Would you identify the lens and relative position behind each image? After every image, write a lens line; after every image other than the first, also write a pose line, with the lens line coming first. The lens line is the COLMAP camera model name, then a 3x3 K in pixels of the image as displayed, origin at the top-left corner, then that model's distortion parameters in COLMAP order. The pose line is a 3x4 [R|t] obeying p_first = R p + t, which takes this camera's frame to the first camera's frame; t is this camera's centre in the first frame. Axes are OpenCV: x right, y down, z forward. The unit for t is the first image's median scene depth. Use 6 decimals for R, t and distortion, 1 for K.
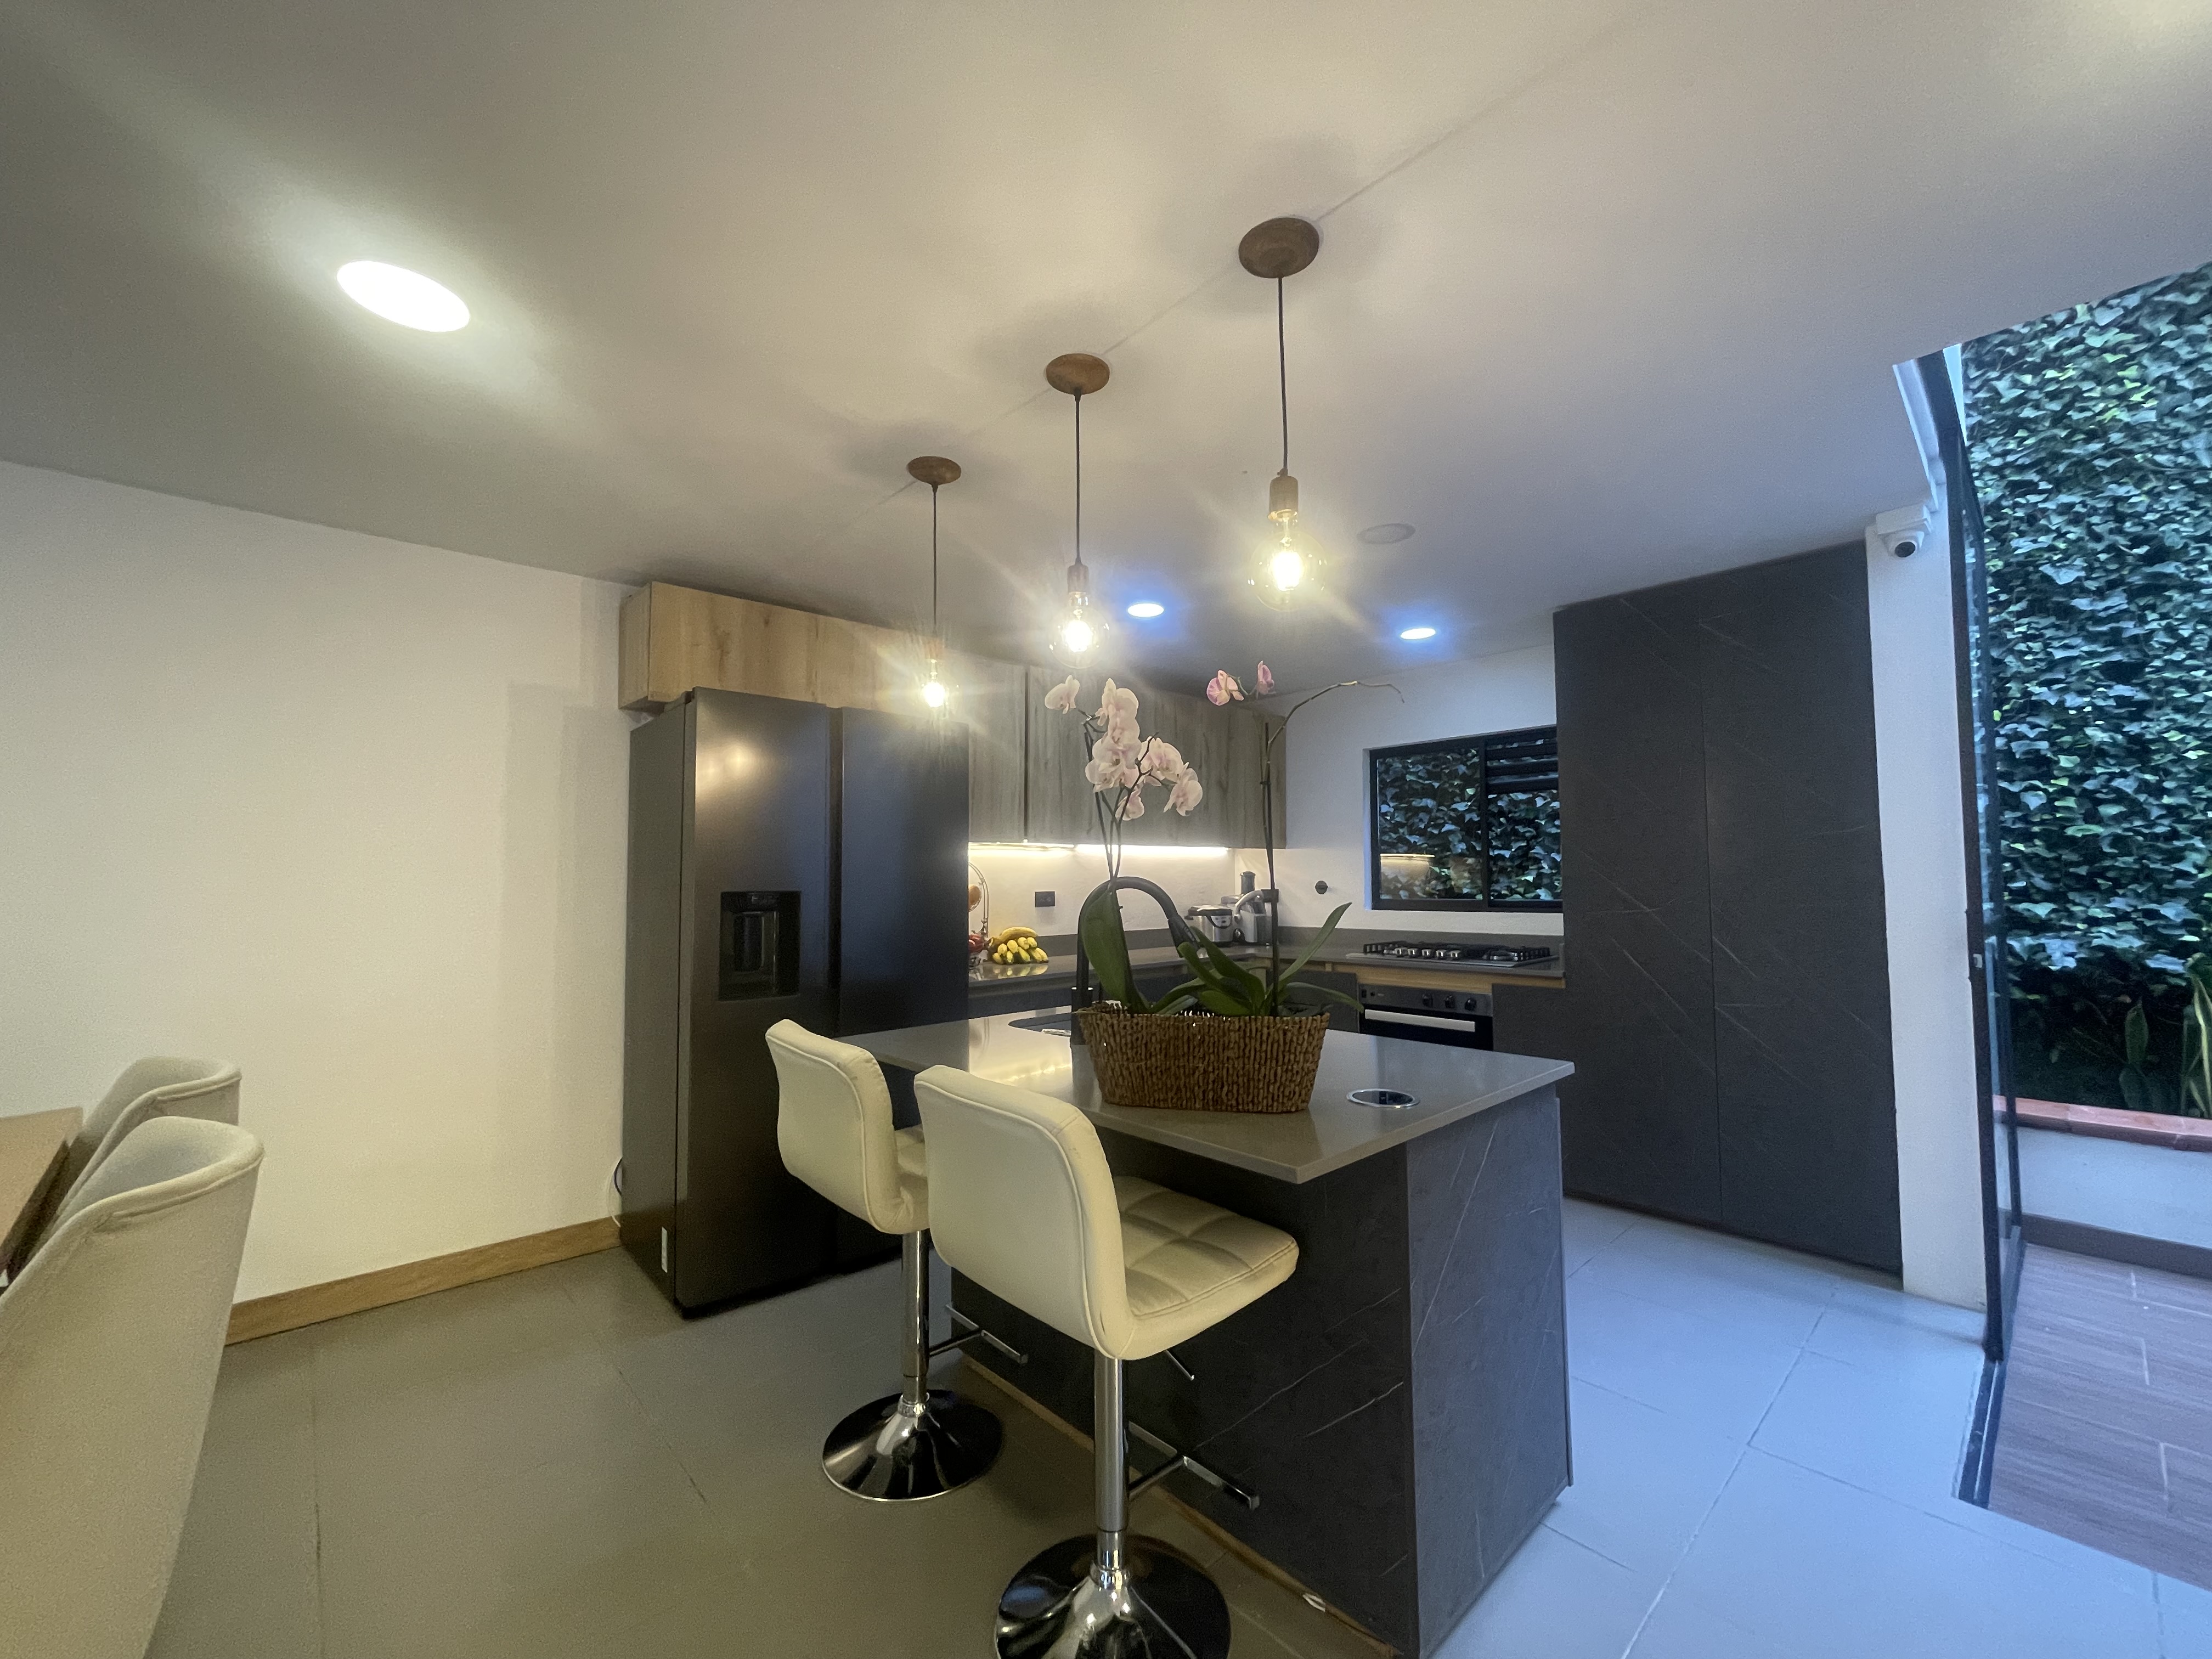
lens RADIAL K [[886.4, 0, 1106.0], [0, 886.4, 829.5], [0, 0, 1]] dist [0.003162, 0.000660]
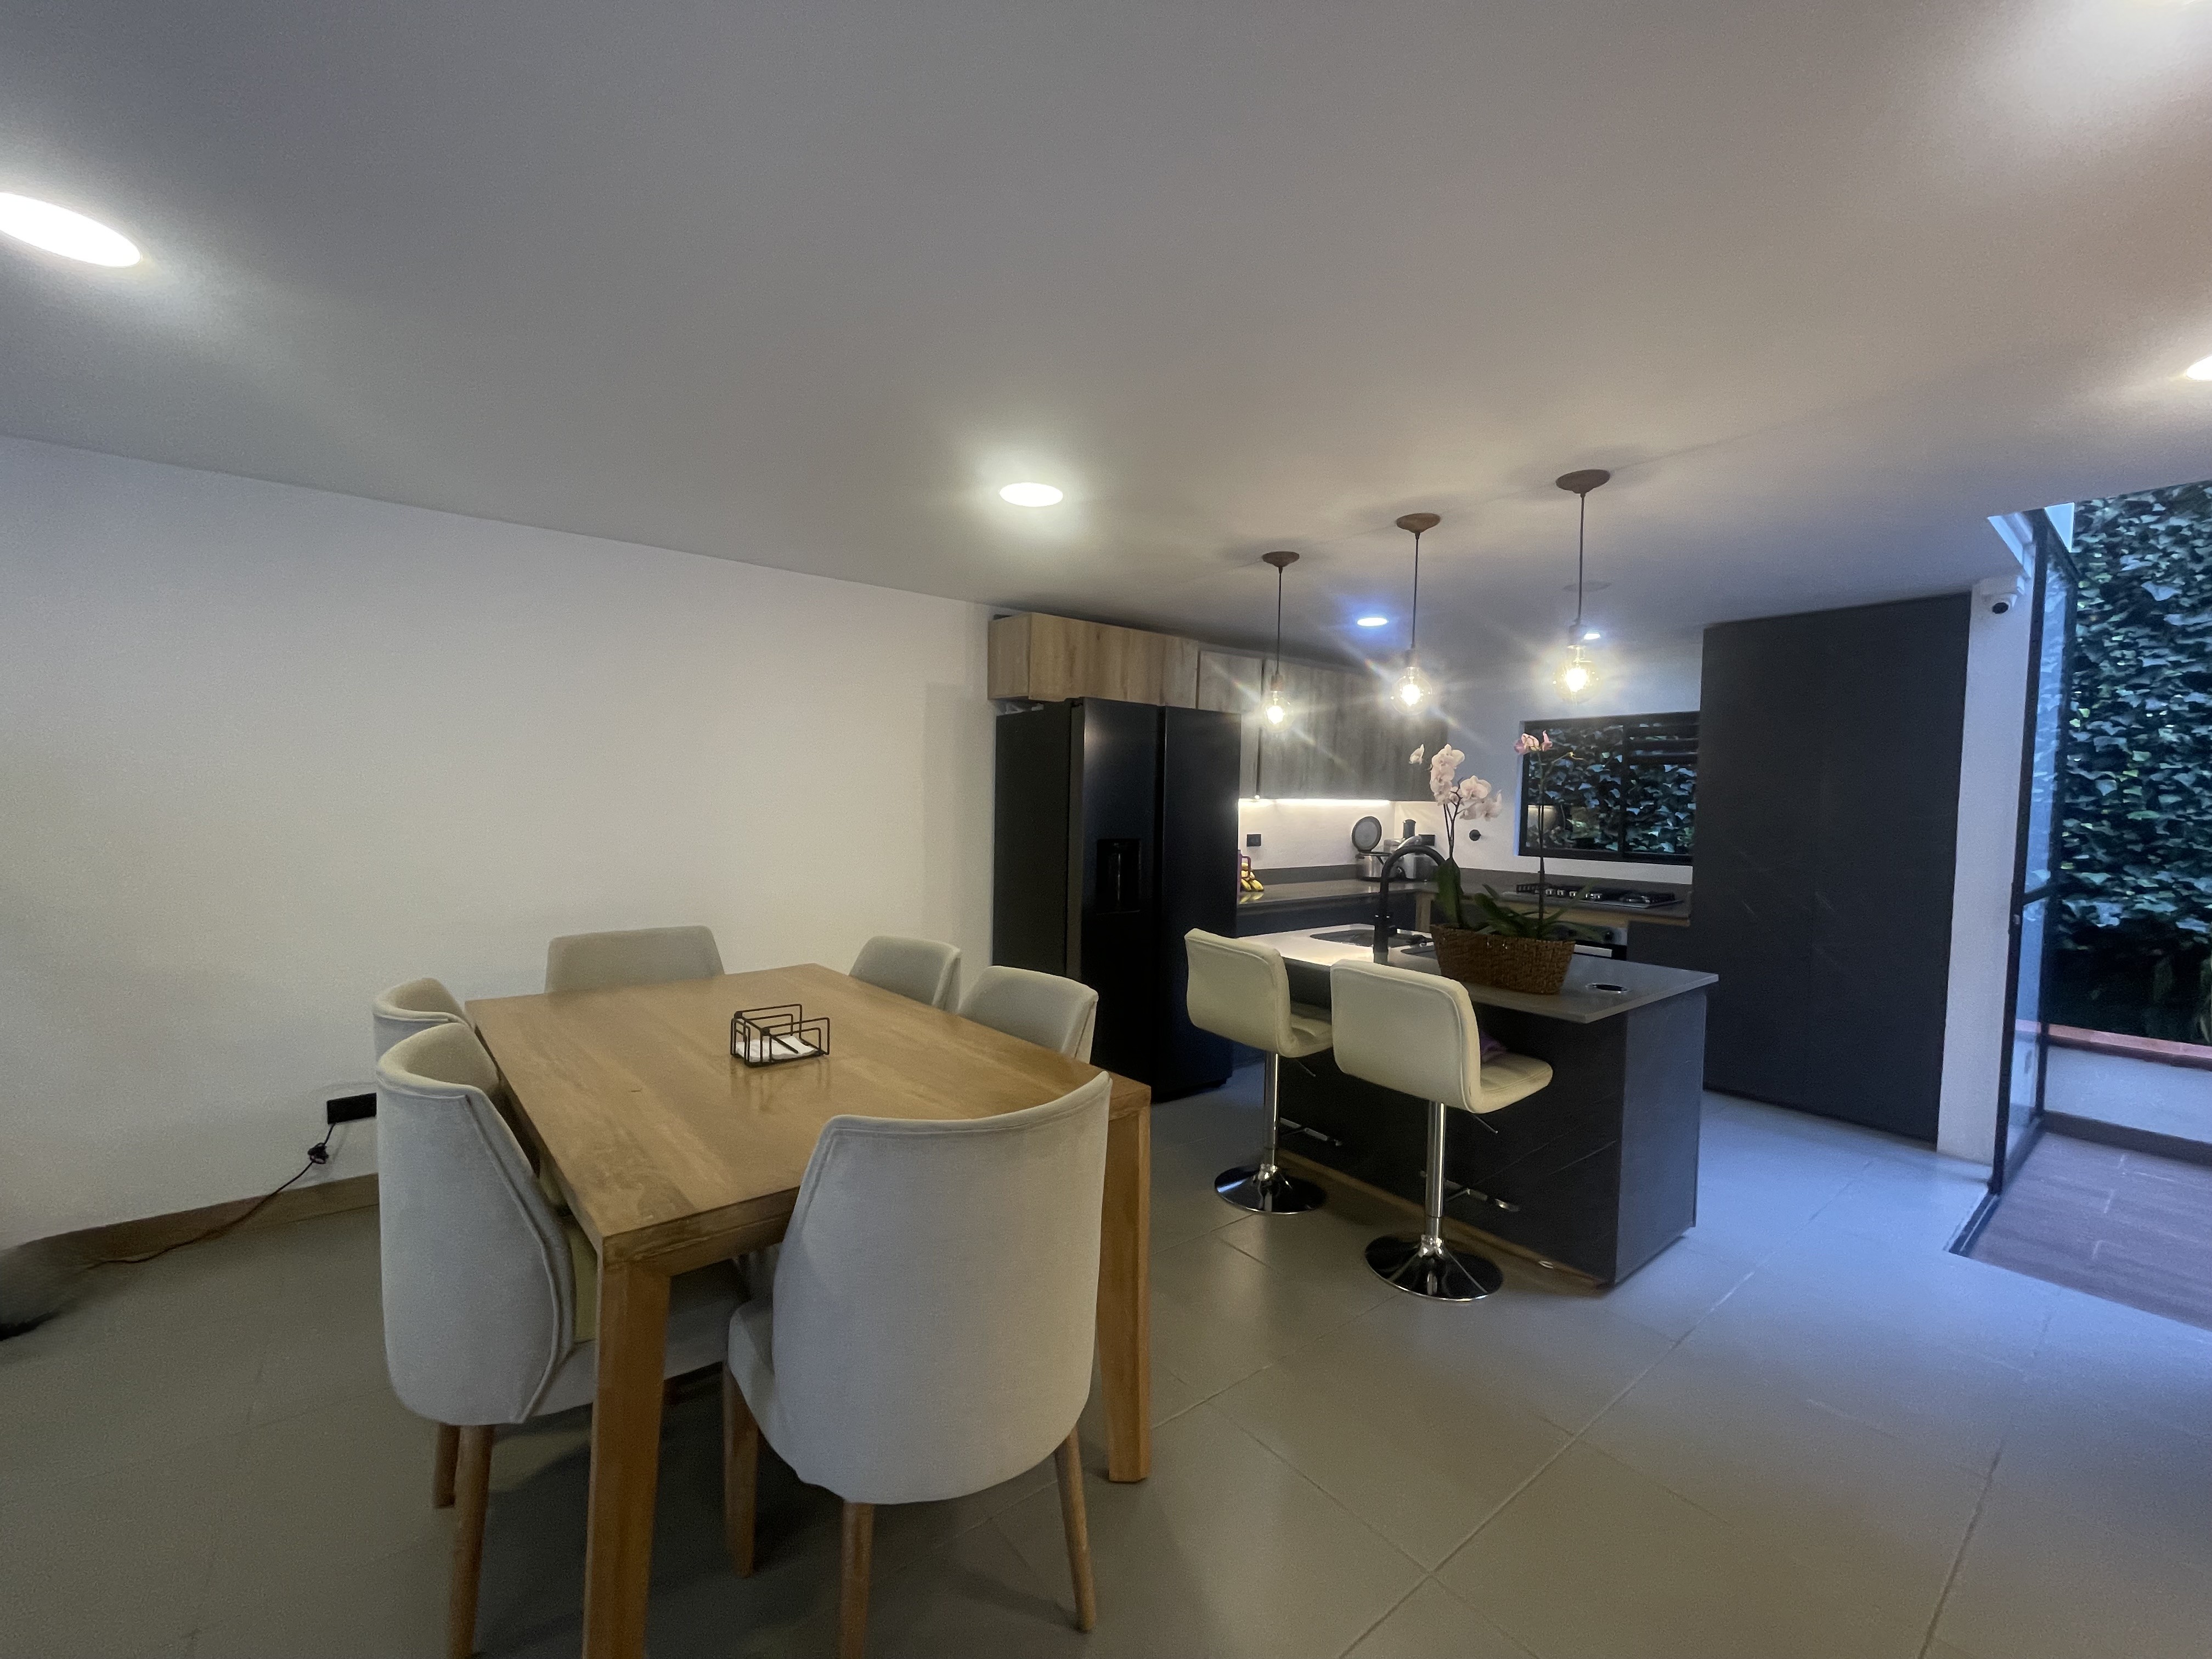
lens RADIAL K [[882.1, 0, 1106.0], [0, 882.1, 829.5], [0, 0, 1]] dist [0.000007, -0.000757]
pose [[0.996530, 0.030501, -0.077440, -0.217717], [-0.023301, 0.995465, 0.092231, -0.055660], [0.079902, -0.090106, 0.992722, -0.303035]]
